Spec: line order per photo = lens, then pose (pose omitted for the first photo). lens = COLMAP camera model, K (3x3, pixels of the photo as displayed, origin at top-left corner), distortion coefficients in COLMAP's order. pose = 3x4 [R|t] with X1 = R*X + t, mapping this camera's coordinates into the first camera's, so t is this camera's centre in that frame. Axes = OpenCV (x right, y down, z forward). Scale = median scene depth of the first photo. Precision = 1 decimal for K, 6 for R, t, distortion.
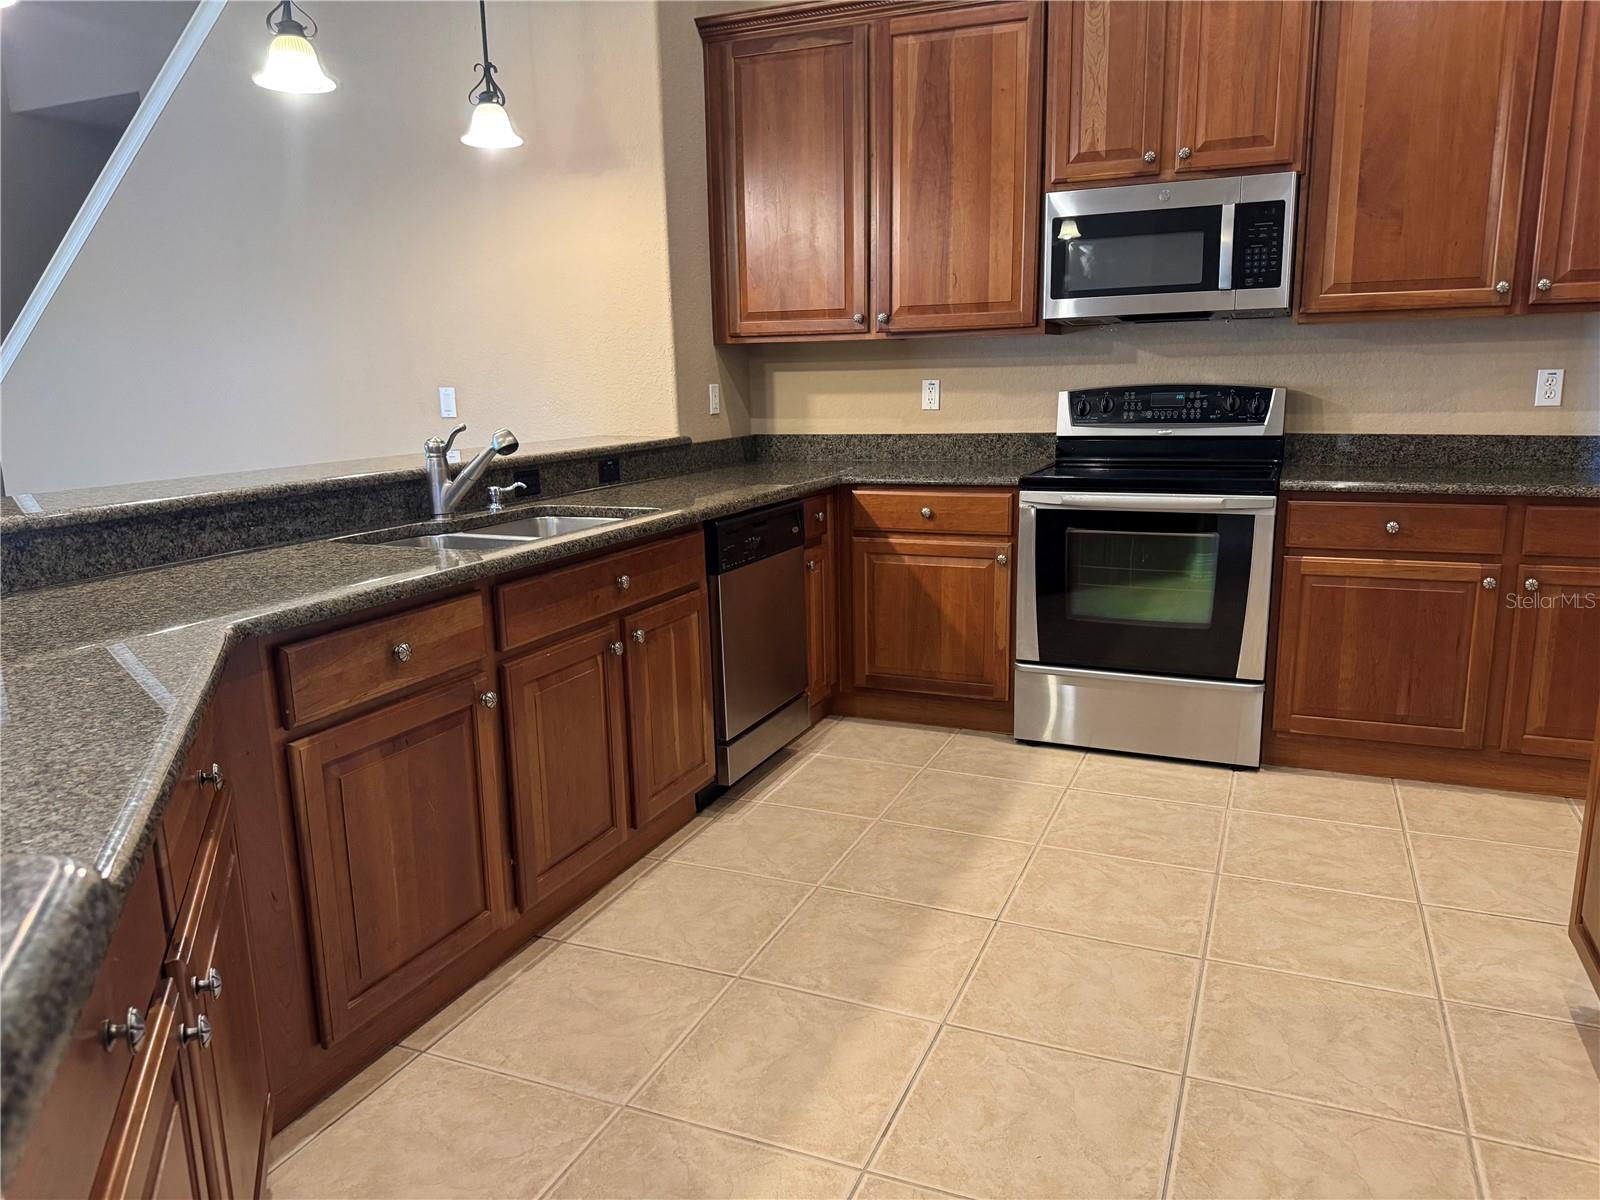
lens RADIAL K [[1124.8, 0, 801.1], [0, 1124.8, 597.7], [0, 0, 1]] dist [0.056653, -0.069429]
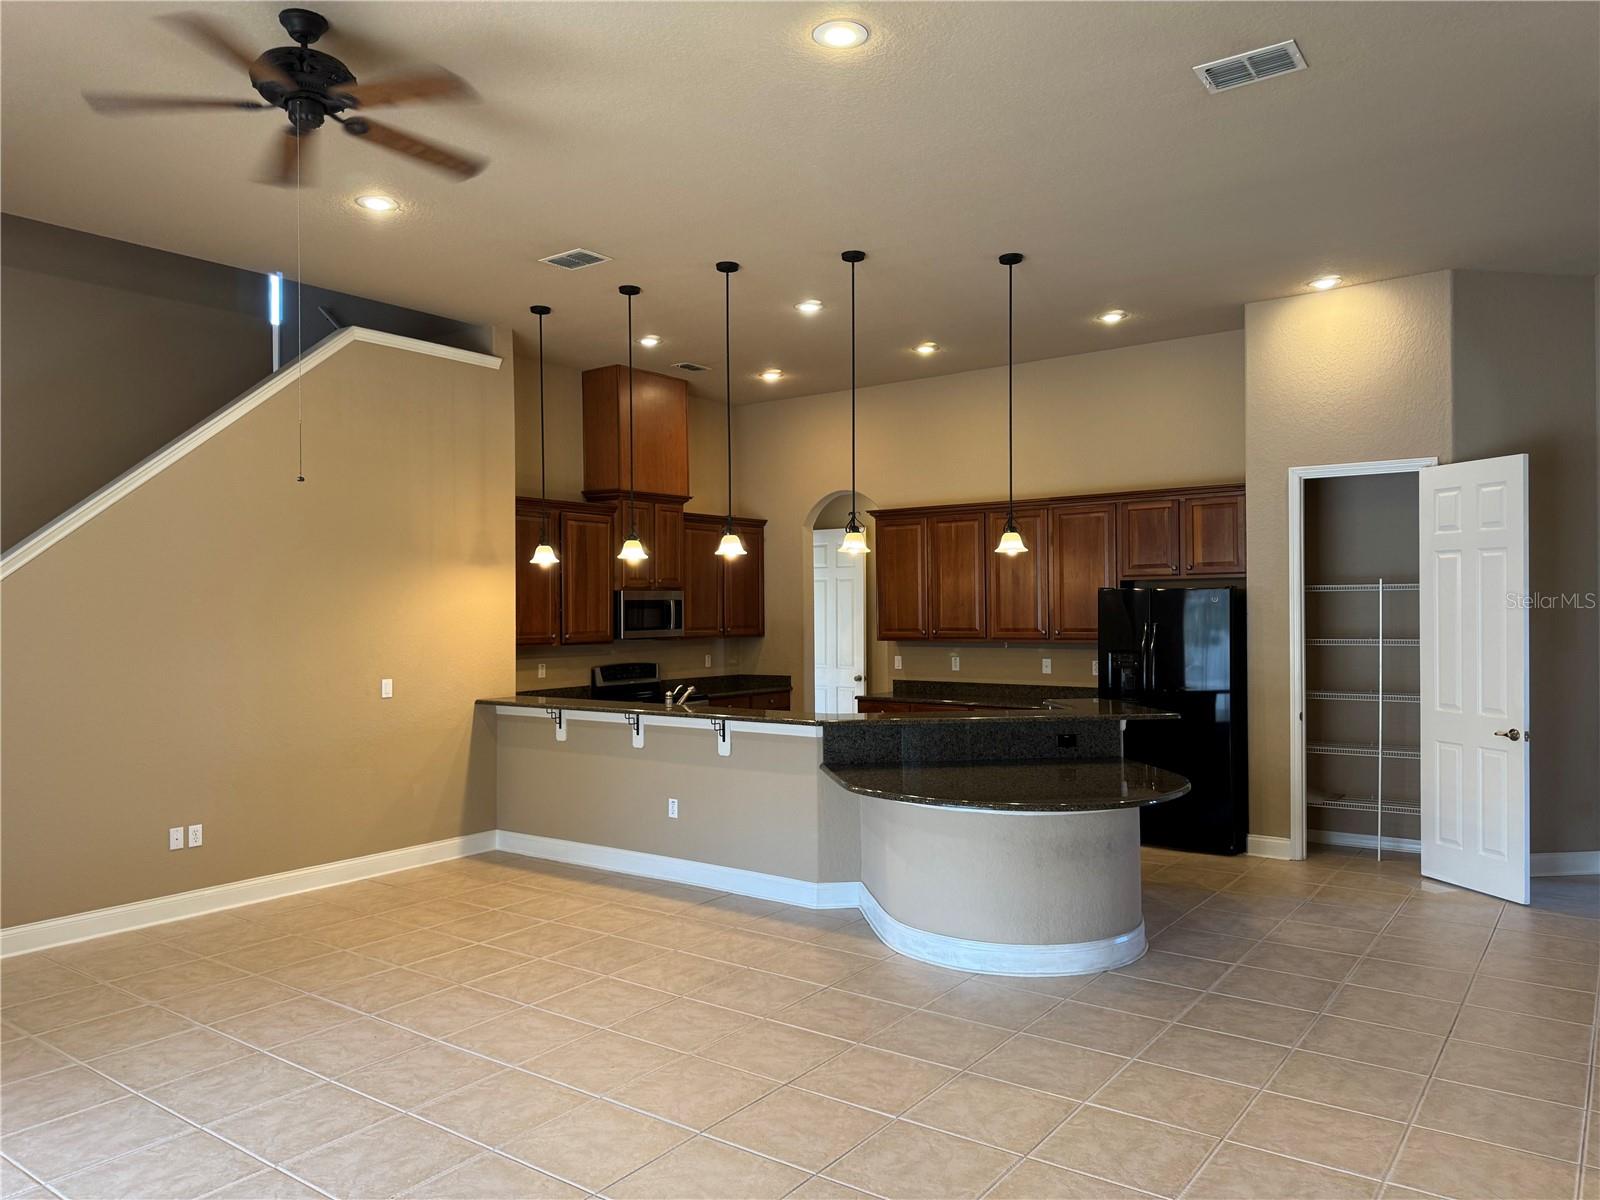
lens RADIAL K [[1124.8, 0, 816.4], [0, 1124.8, 607.1], [0, 0, 1]] dist [0.056653, -0.069429]
pose [[0.242697, 0.021217, 0.969870, -2.053764], [0.194455, 0.978406, -0.070064, -0.057978], [-0.950413, 0.205600, 0.233331, 0.009335]]
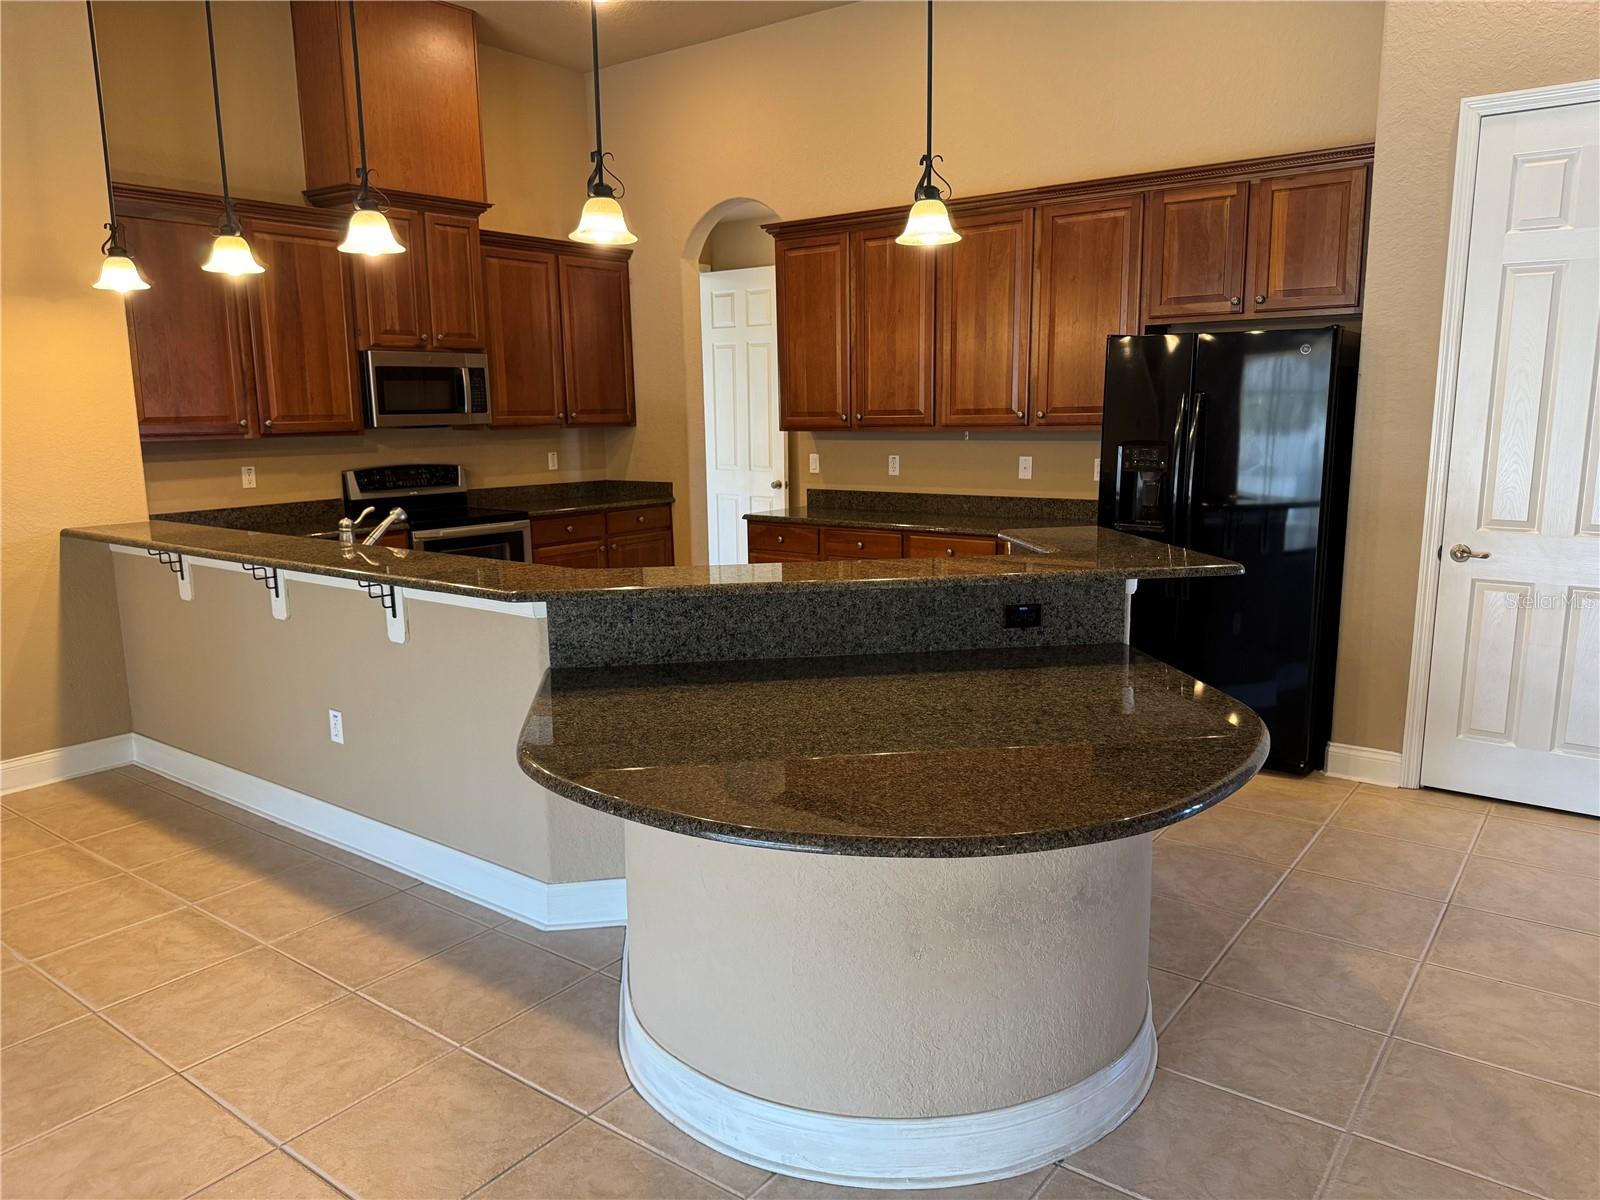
lens RADIAL K [[1124.8, 0, 835.0], [0, 1124.8, 629.5], [0, 0, 1]] dist [0.056653, -0.069429]
pose [[0.245024, -0.173479, 0.953870, -1.201931], [0.199080, 0.971899, 0.125619, -0.038961], [-0.948857, 0.159117, 0.272675, -0.011230]]
